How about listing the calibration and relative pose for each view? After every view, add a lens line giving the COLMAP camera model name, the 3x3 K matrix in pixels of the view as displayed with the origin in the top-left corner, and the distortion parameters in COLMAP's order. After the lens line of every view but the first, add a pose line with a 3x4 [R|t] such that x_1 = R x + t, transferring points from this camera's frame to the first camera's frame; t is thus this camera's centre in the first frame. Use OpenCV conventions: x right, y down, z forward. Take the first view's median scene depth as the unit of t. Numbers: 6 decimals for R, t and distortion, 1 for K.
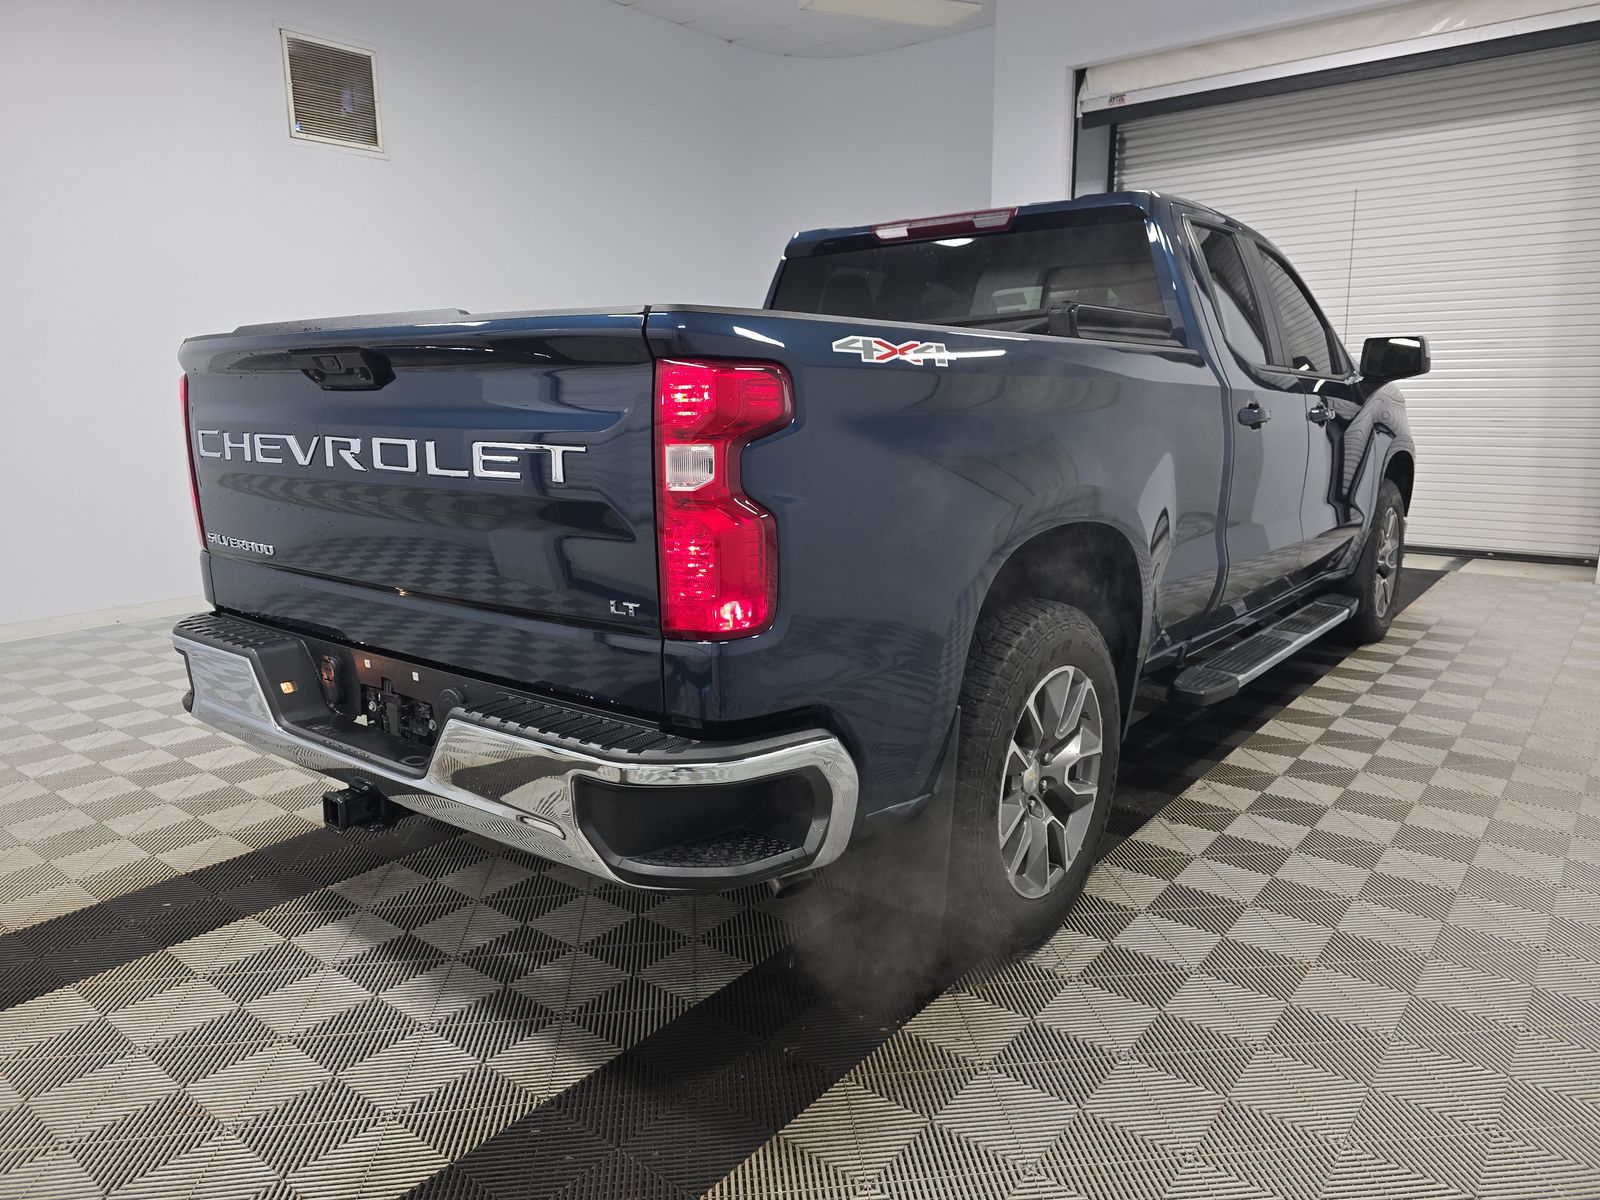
lens RADIAL K [[1080.1, 0, 804.9], [0, 1080.1, 597.9], [0, 0, 1]] dist [0.067485, -0.062155]
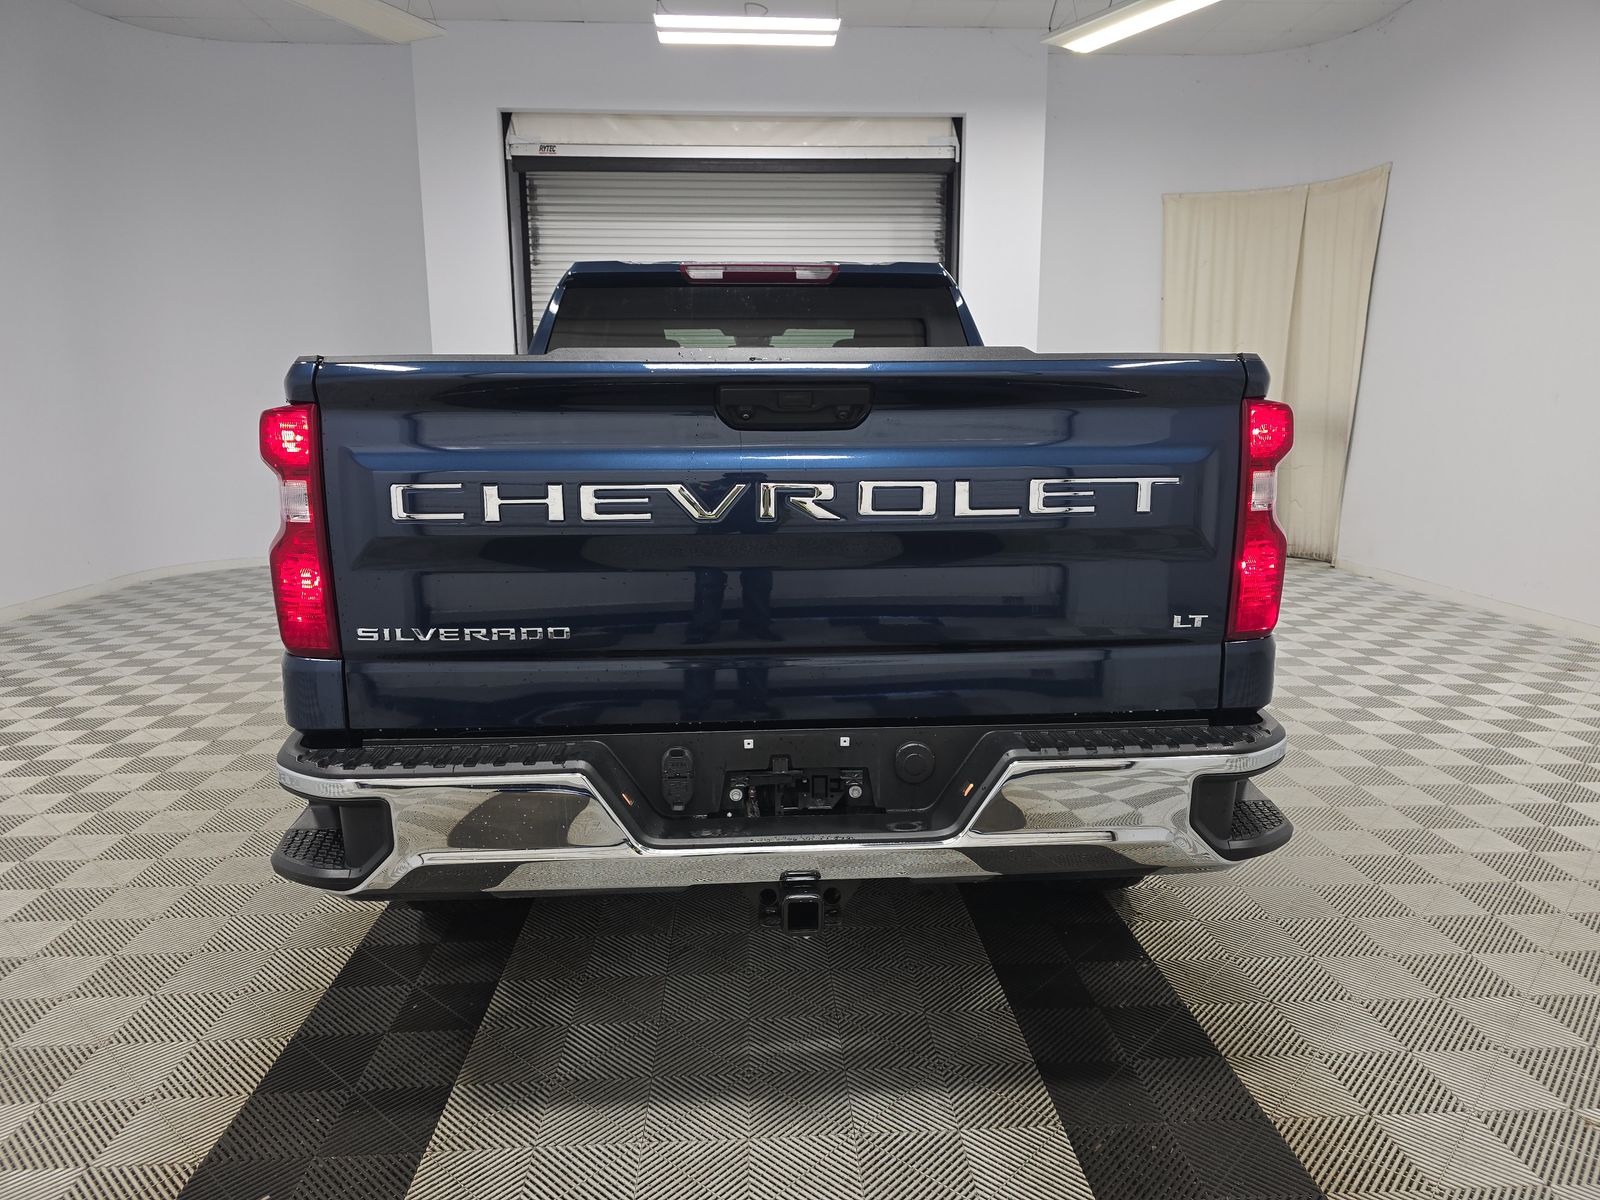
lens RADIAL K [[1080.1, 0, 804.9], [0, 1080.1, 597.9], [0, 0, 1]] dist [0.067485, -0.062155]
pose [[0.742397, -0.104630, 0.661740, -0.907789], [0.126015, 0.991908, 0.015459, -0.061682], [-0.658002, 0.071912, 0.749574, 0.318252]]
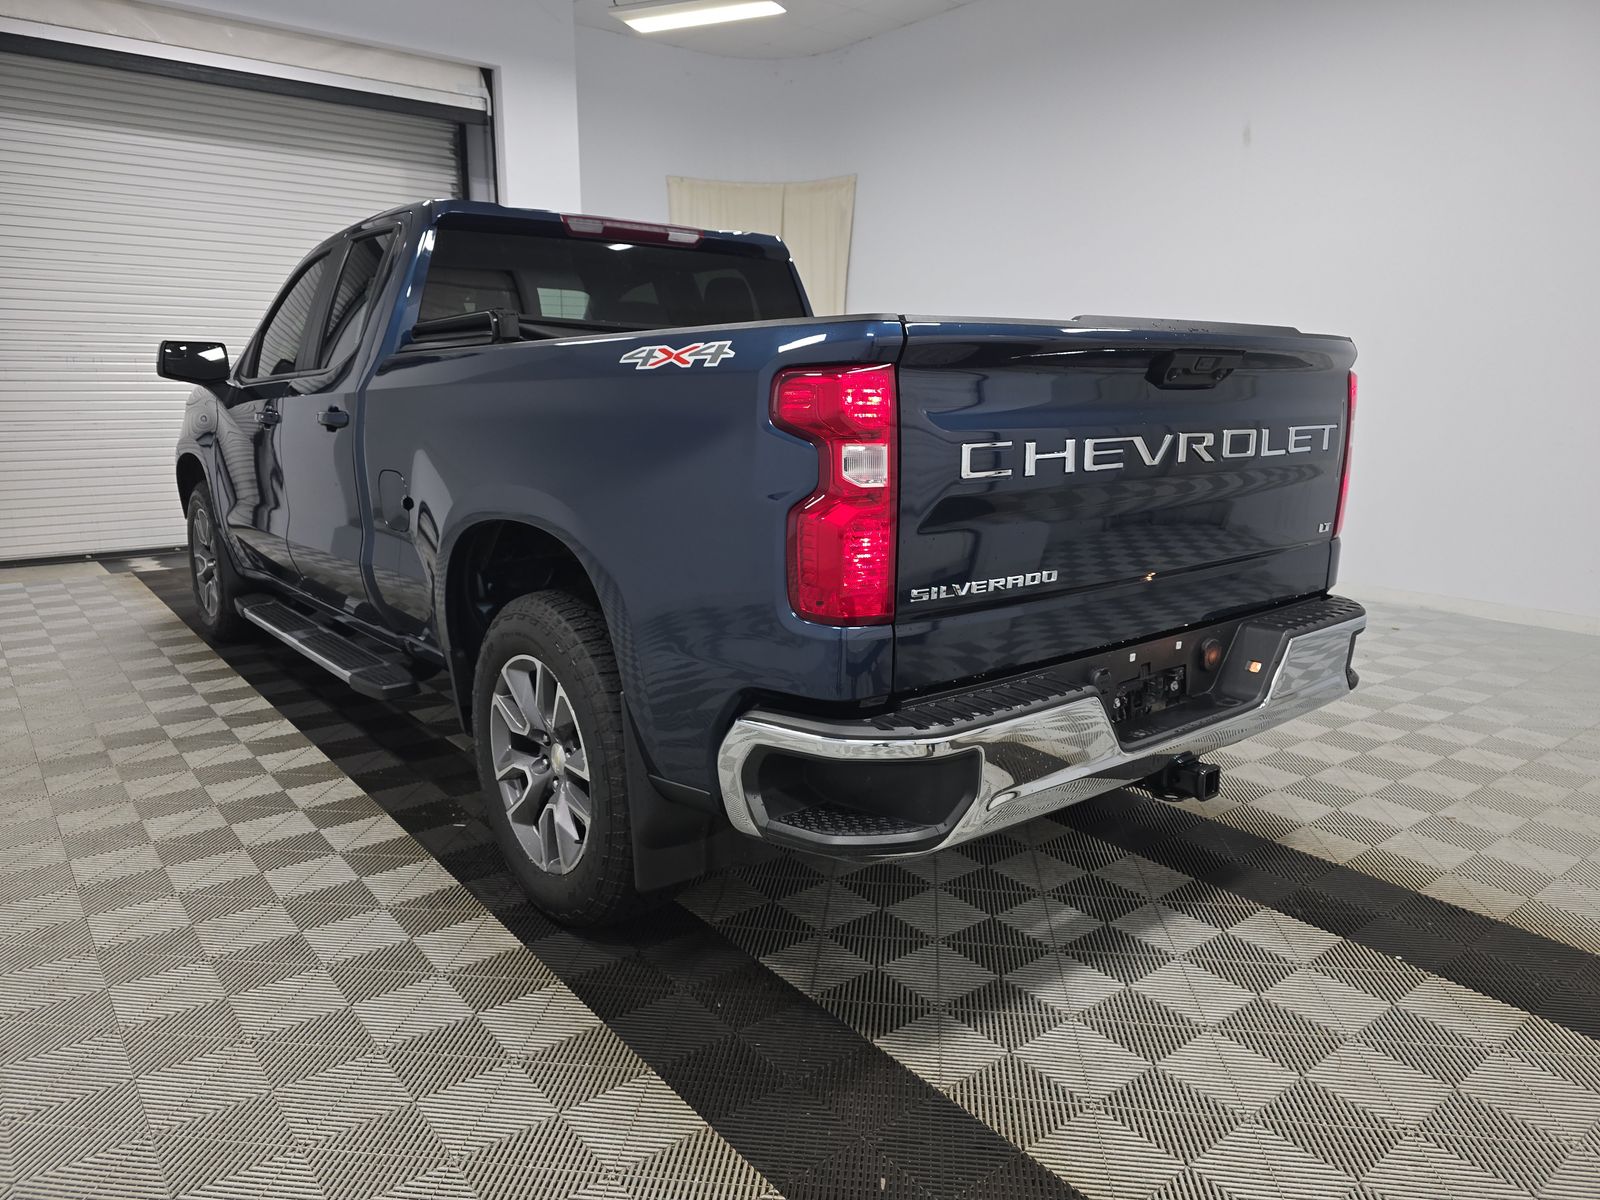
lens RADIAL K [[1080.1, 0, 804.9], [0, 1080.1, 597.9], [0, 0, 1]] dist [0.067485, -0.062155]
pose [[0.211657, -0.178765, 0.960856, -1.408876], [0.182230, 0.973108, 0.140903, -0.190104], [-0.960205, 0.145274, 0.238542, 1.029146]]
